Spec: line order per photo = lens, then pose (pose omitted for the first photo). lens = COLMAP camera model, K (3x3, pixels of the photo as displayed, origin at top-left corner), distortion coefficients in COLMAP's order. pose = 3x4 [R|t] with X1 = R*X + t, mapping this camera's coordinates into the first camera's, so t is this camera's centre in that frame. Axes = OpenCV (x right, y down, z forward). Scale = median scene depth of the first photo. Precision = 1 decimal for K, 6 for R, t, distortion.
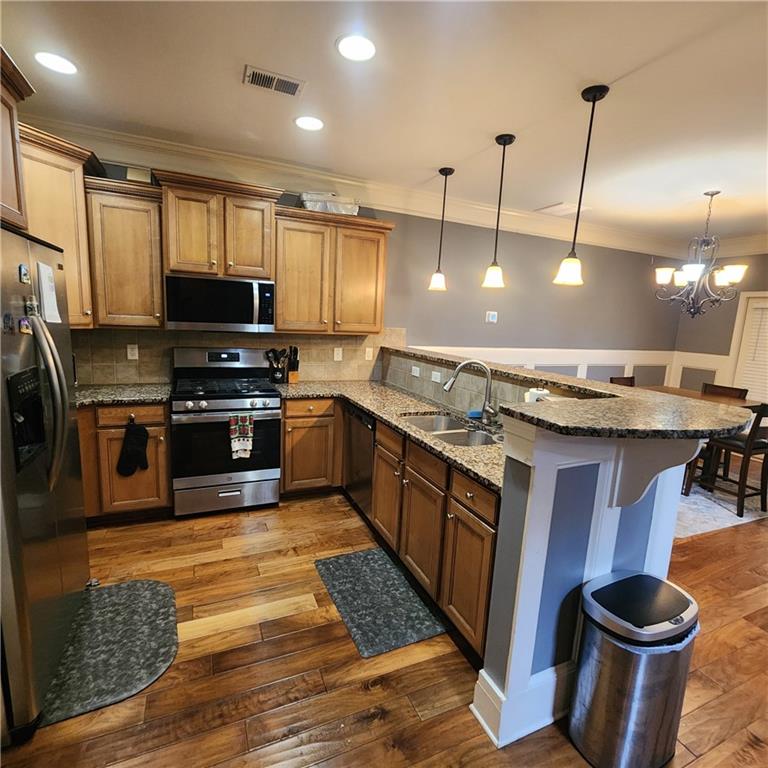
lens RADIAL K [[419.6, 0, 381.6], [0, 419.6, 386.3], [0, 0, 1]] dist [-0.001176, 0.001095]
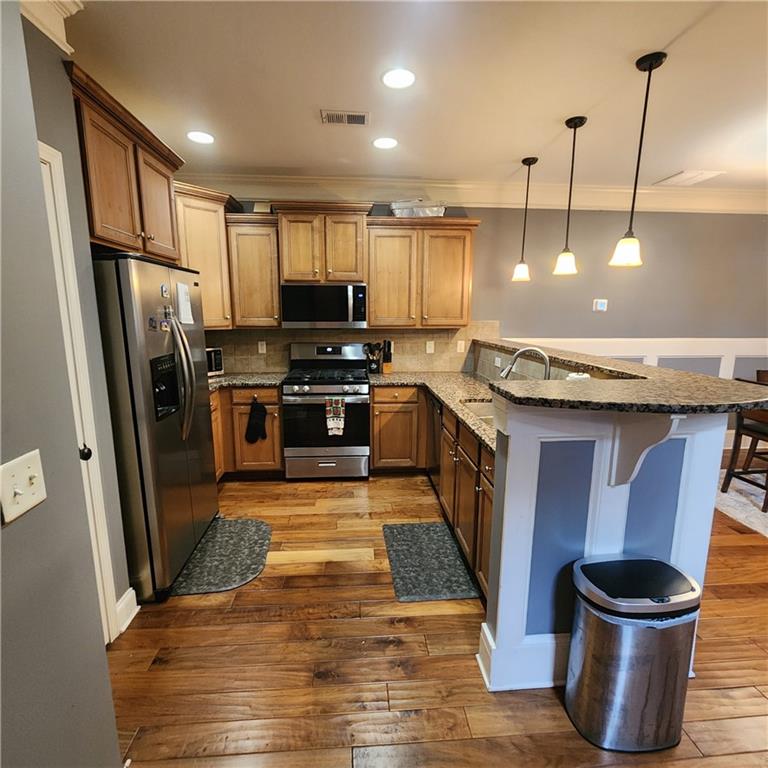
lens RADIAL K [[419.6, 0, 378.6], [0, 419.6, 388.1], [0, 0, 1]] dist [-0.001176, 0.001095]
pose [[0.938914, 0.016301, -0.343766, 0.195516], [-0.013931, 0.999859, 0.009365, 0.027696], [0.343871, -0.004004, 0.939008, -0.074704]]
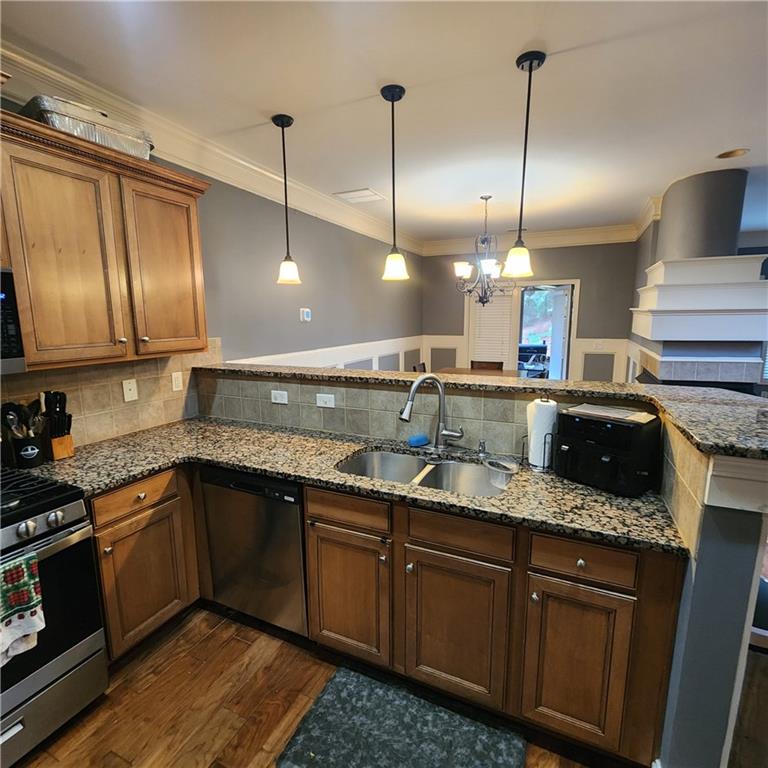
lens RADIAL K [[419.6, 0, 383.4], [0, 419.6, 385.2], [0, 0, 1]] dist [-0.001176, 0.001095]
pose [[0.748678, -0.161554, 0.642948, -0.299043], [0.151627, 0.985873, 0.071158, -0.096601], [-0.645361, 0.044214, 0.762597, 0.405246]]
